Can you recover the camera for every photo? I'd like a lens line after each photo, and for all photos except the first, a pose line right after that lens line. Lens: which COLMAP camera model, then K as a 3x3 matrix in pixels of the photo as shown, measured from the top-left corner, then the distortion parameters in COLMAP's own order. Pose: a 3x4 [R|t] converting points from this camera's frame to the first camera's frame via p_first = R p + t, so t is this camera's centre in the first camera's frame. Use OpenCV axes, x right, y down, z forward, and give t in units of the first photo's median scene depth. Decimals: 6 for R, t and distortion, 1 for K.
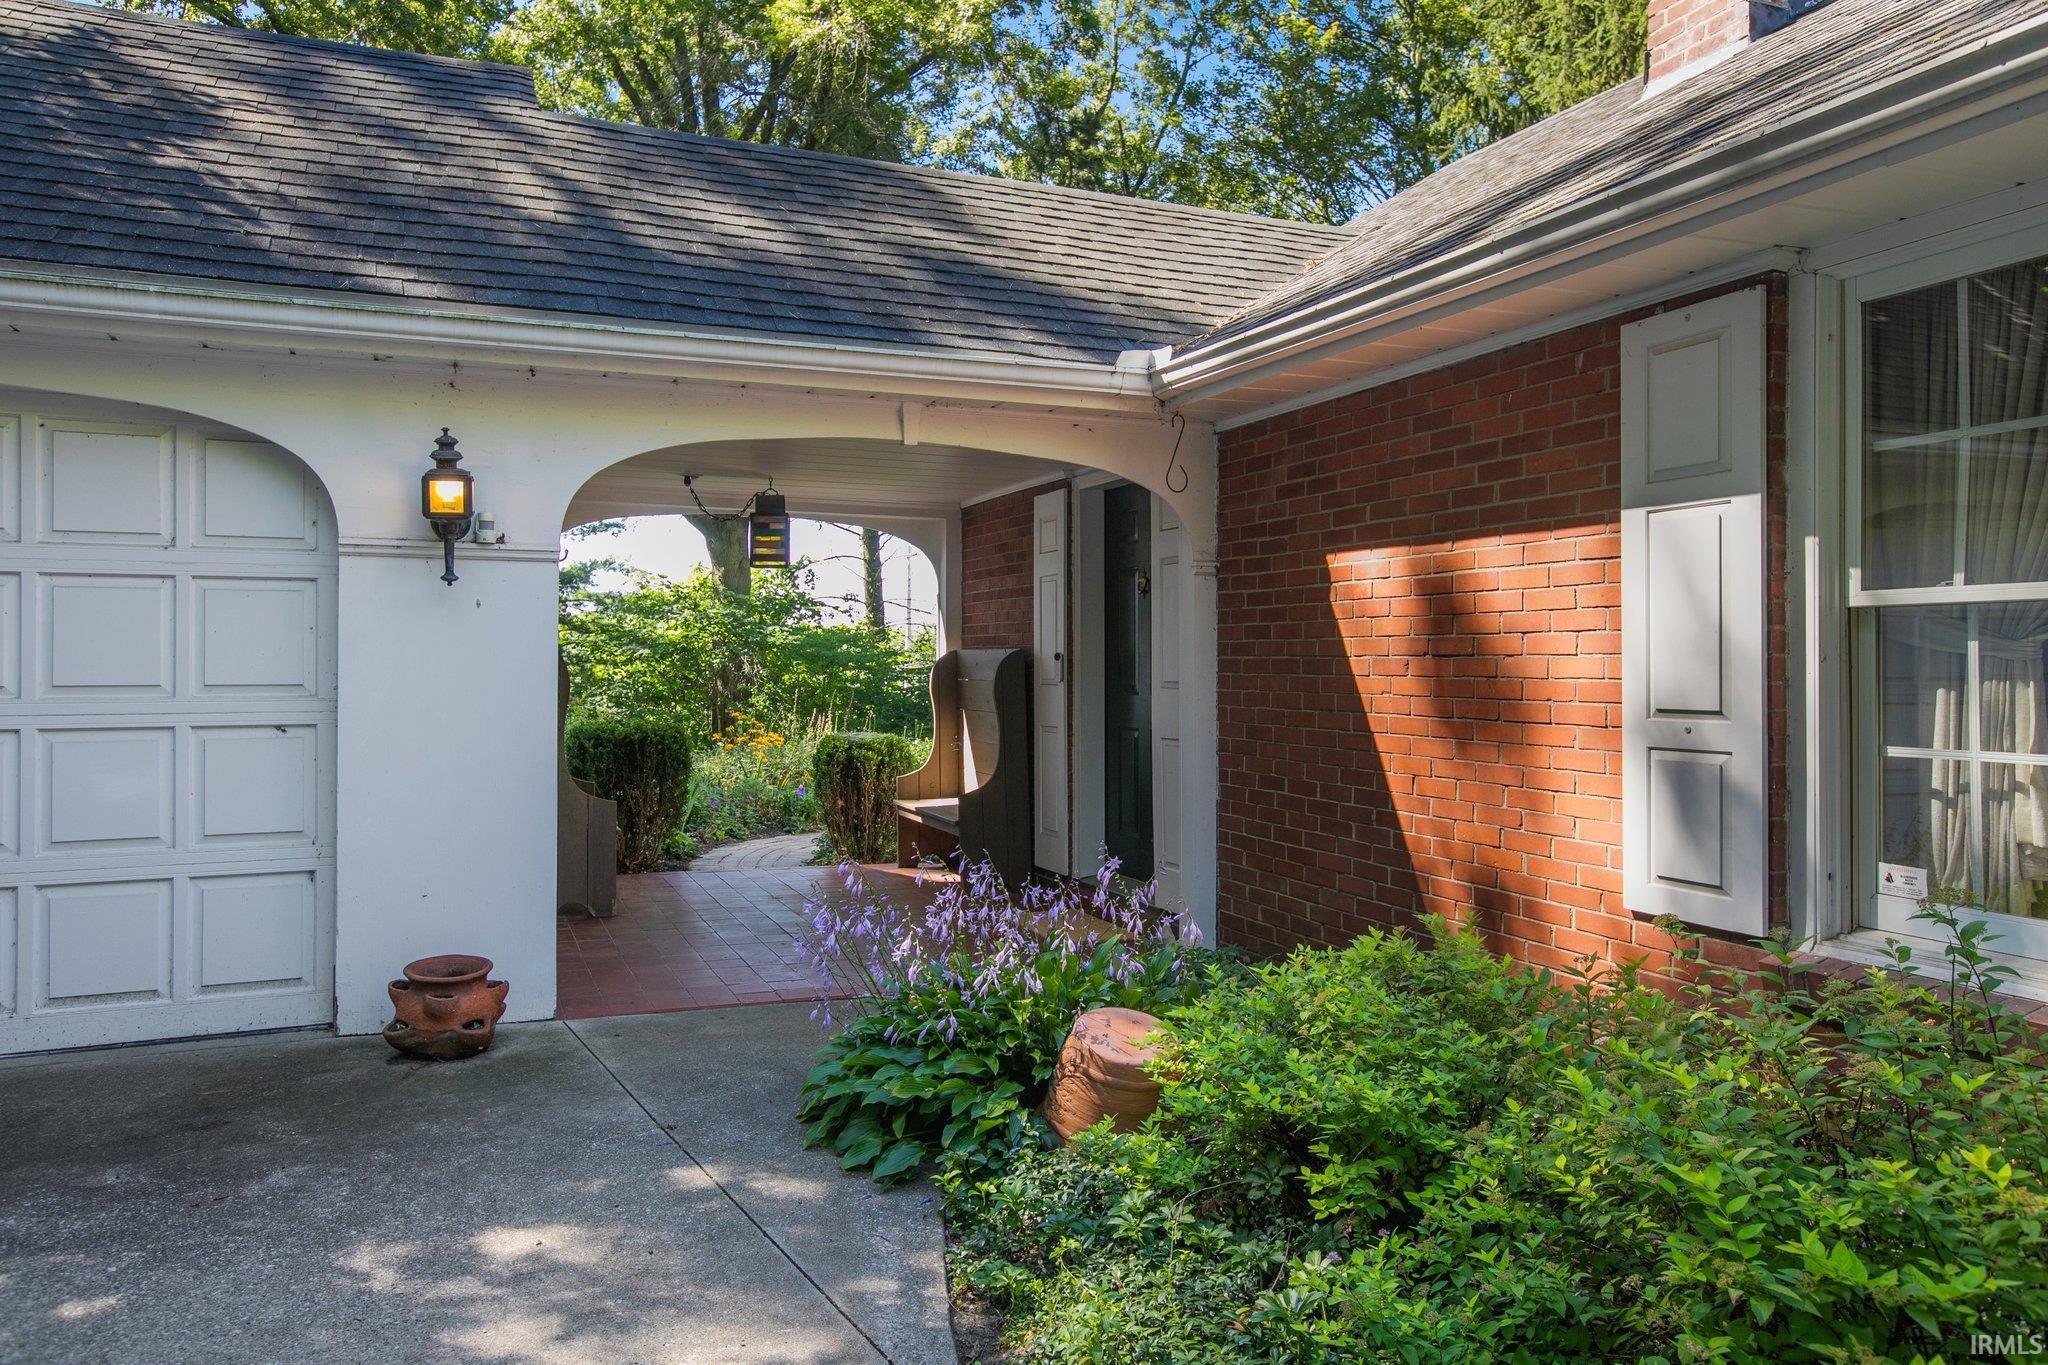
lens RADIAL K [[1379.9, 0, 1016.3], [0, 1379.9, 667.0], [0, 0, 1]] dist [-0.011532, -0.001088]
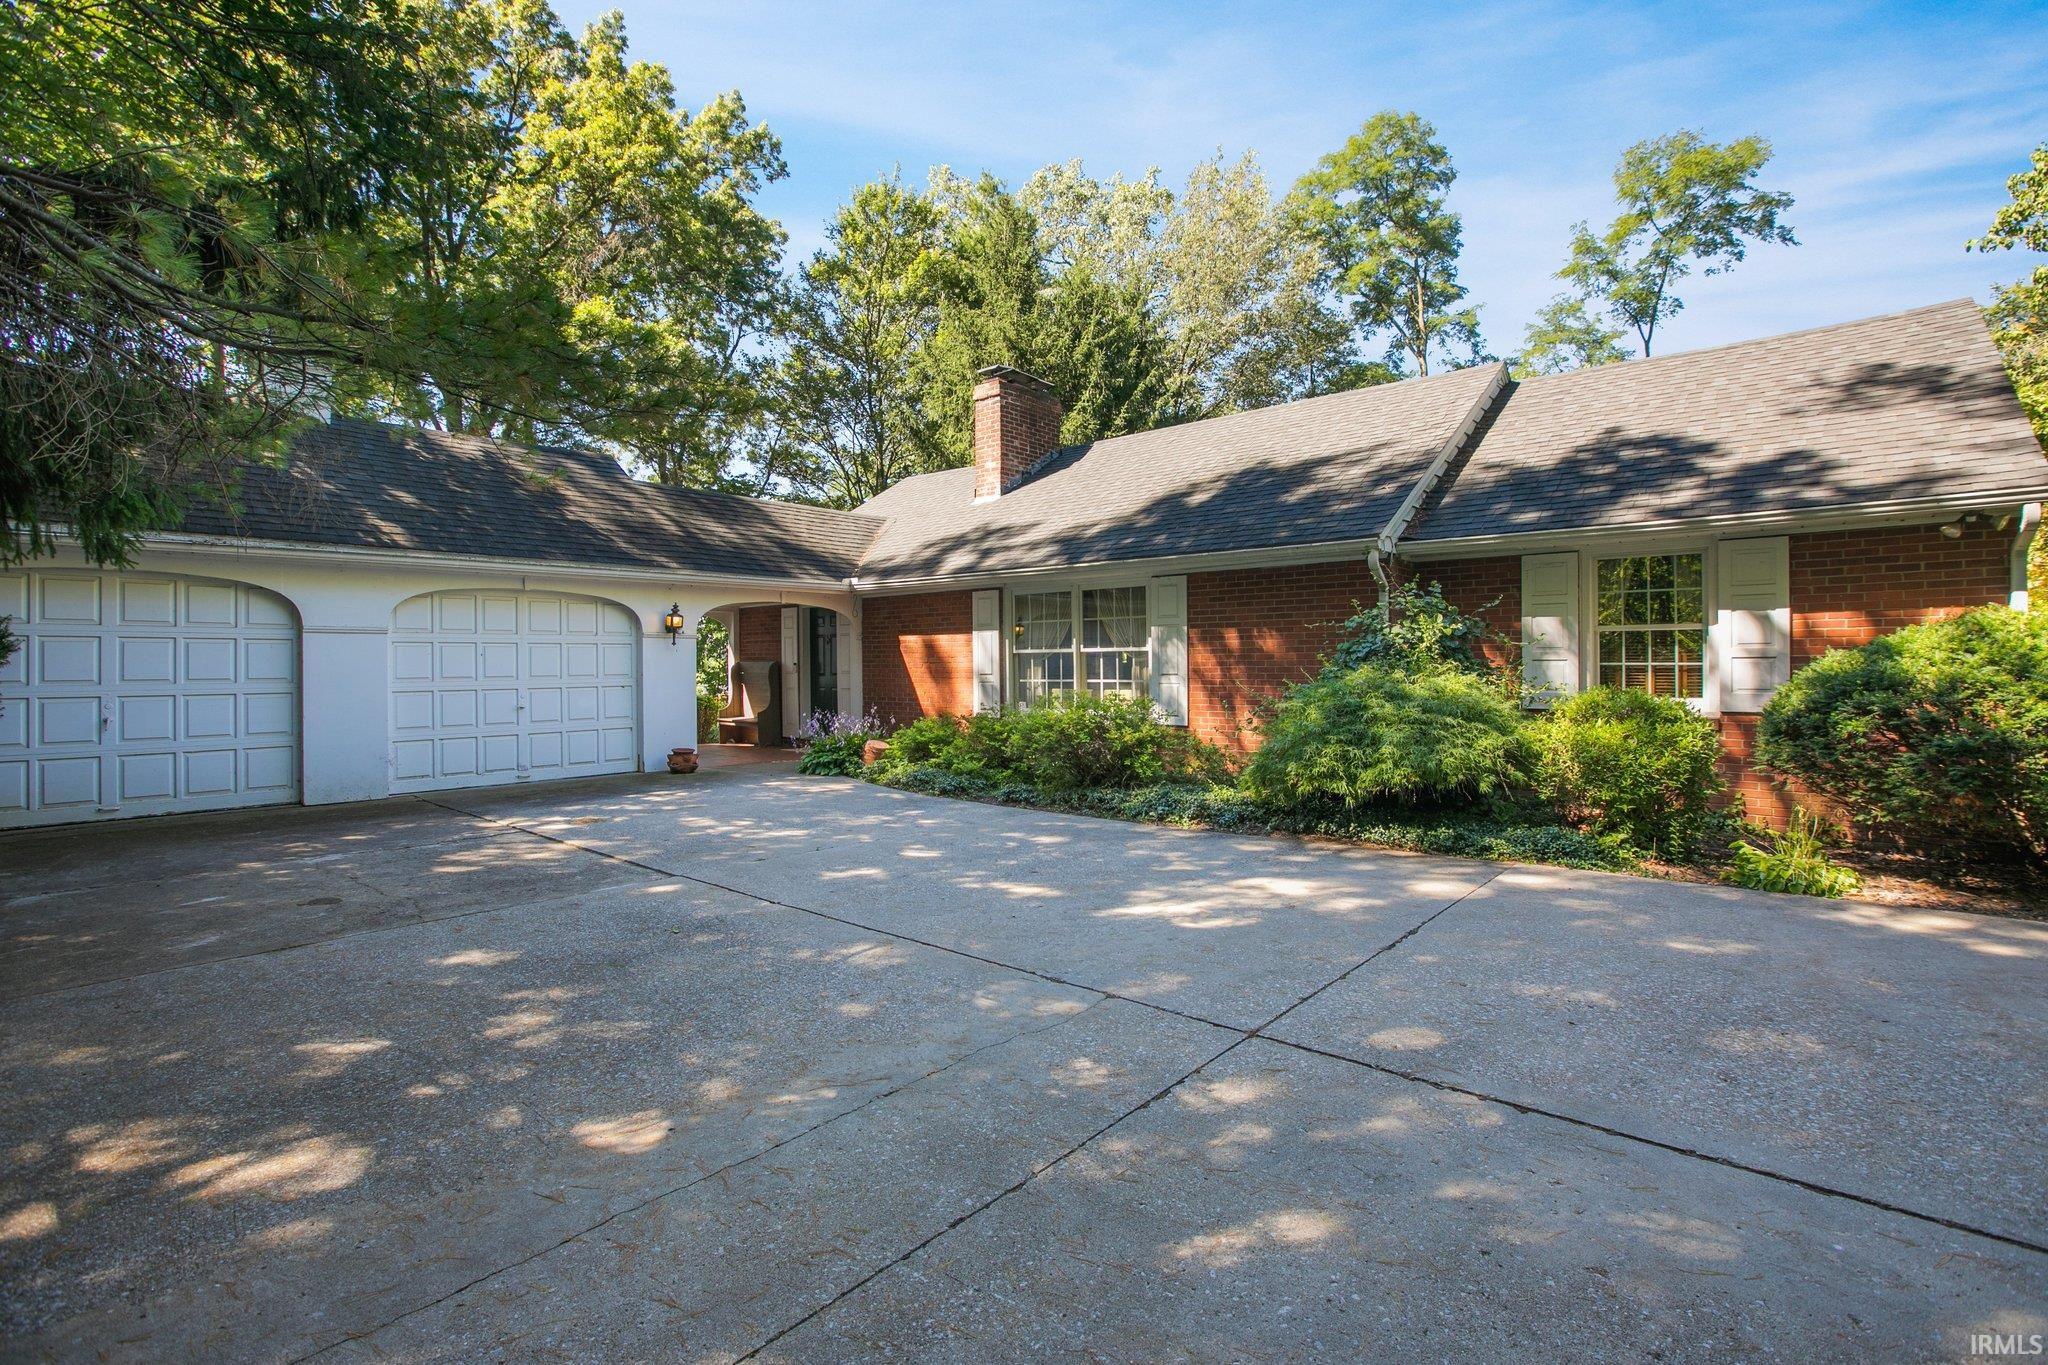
lens RADIAL K [[938.2, 0, 1021.4], [0, 938.2, 669.2], [0, 0, 1]] dist [-0.000395, -0.000005]
pose [[0.892194, -0.011544, 0.451505, -0.712181], [0.011602, 0.999929, 0.002641, 0.005999], [-0.451504, 0.002882, 0.892264, -1.601229]]
